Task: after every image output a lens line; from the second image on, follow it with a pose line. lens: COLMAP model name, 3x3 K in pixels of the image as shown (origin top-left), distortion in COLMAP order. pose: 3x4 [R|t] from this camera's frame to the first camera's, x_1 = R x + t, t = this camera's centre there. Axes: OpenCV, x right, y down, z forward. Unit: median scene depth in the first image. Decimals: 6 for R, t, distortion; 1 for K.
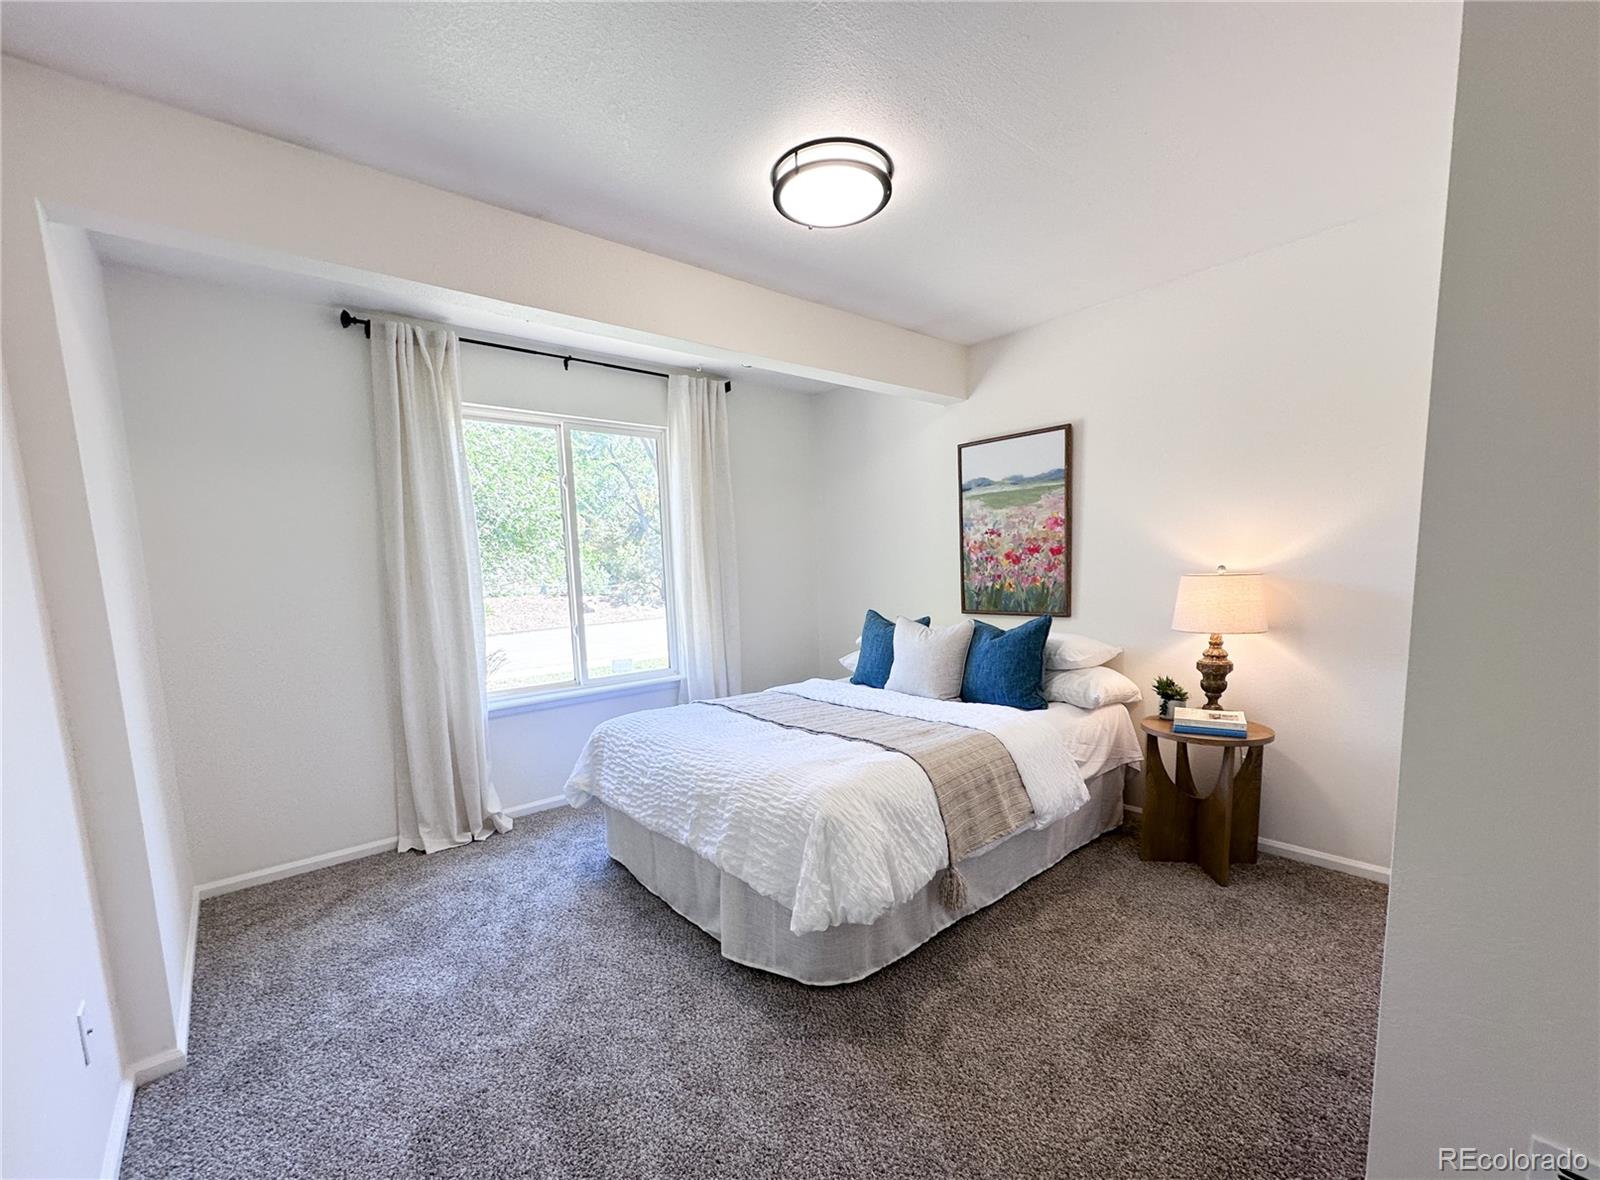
lens RADIAL K [[663.1, 0, 803.6], [0, 663.1, 645.1], [0, 0, 1]] dist [-0.000225, -0.000048]
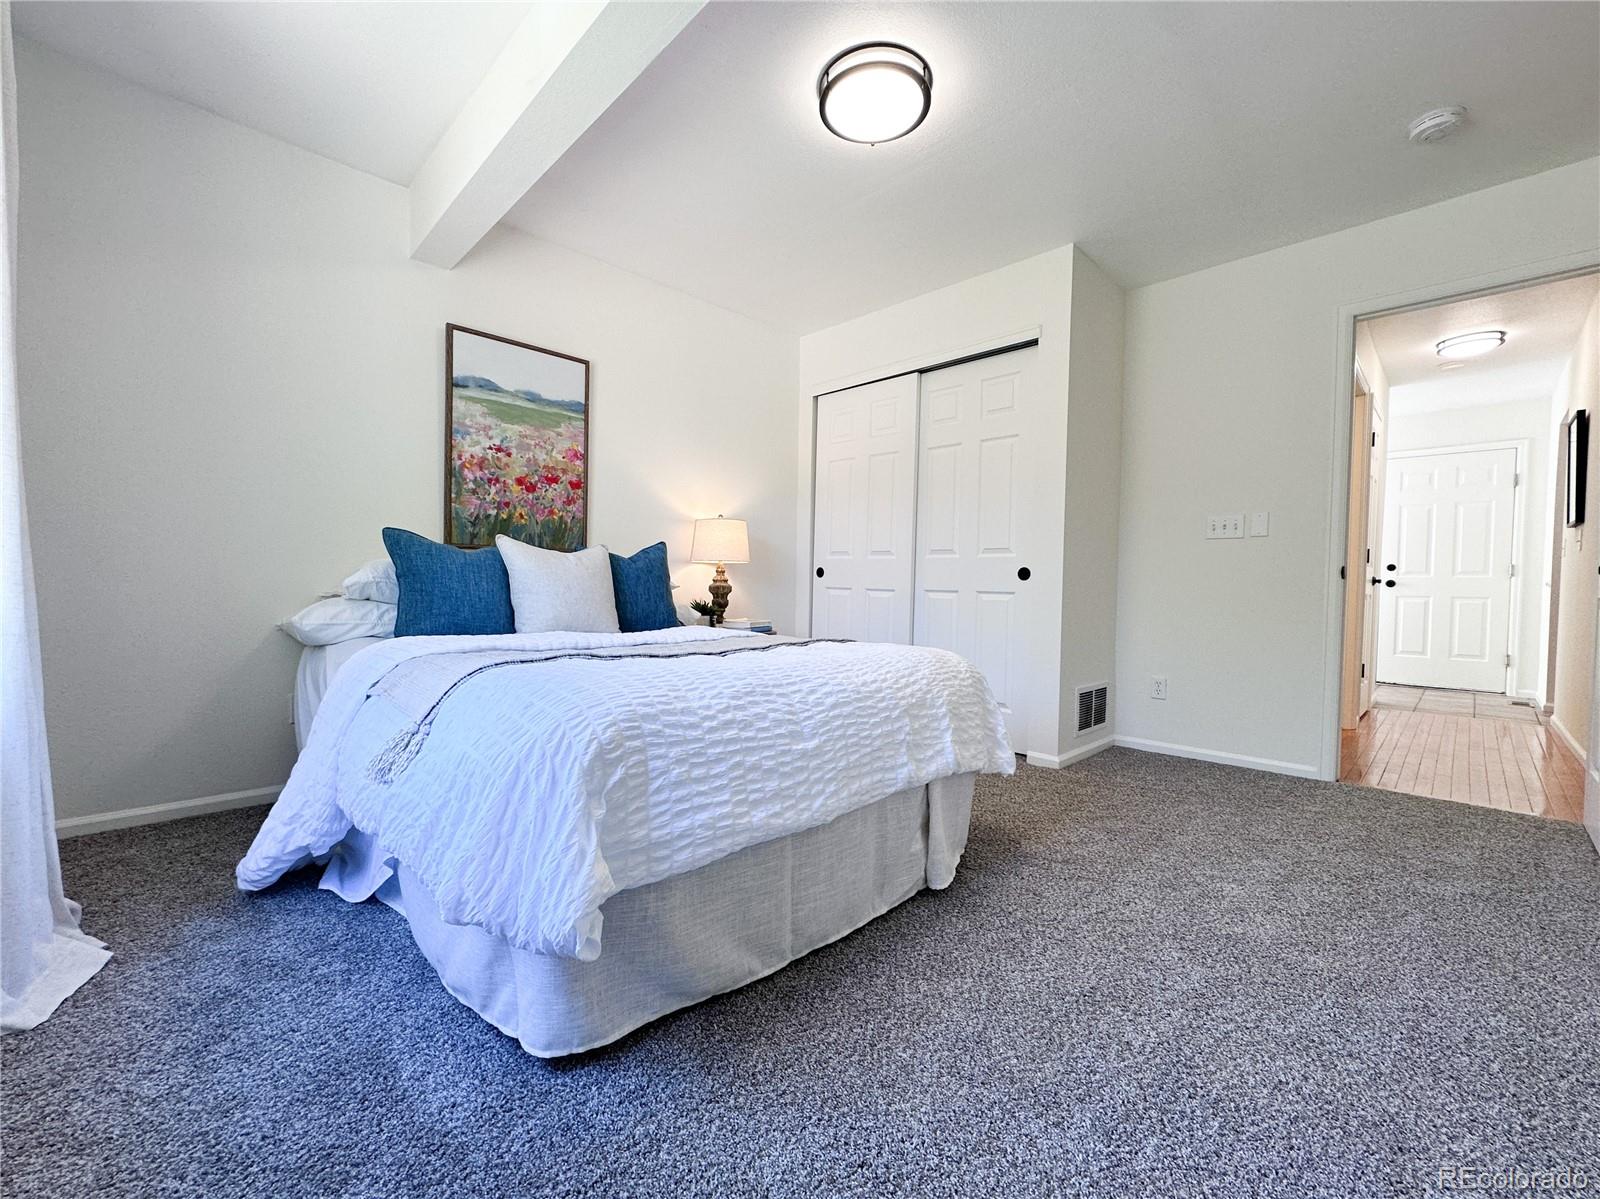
lens RADIAL K [[648.8, 0, 800.8], [0, 648.8, 601.0], [0, 0, 1]] dist [-0.001318, 0.000240]
pose [[-0.058187, 0.004178, 0.998297, -0.551329], [0.105375, 0.994431, 0.001980, 0.055899], [-0.992729, 0.105311, -0.058303, 0.712624]]
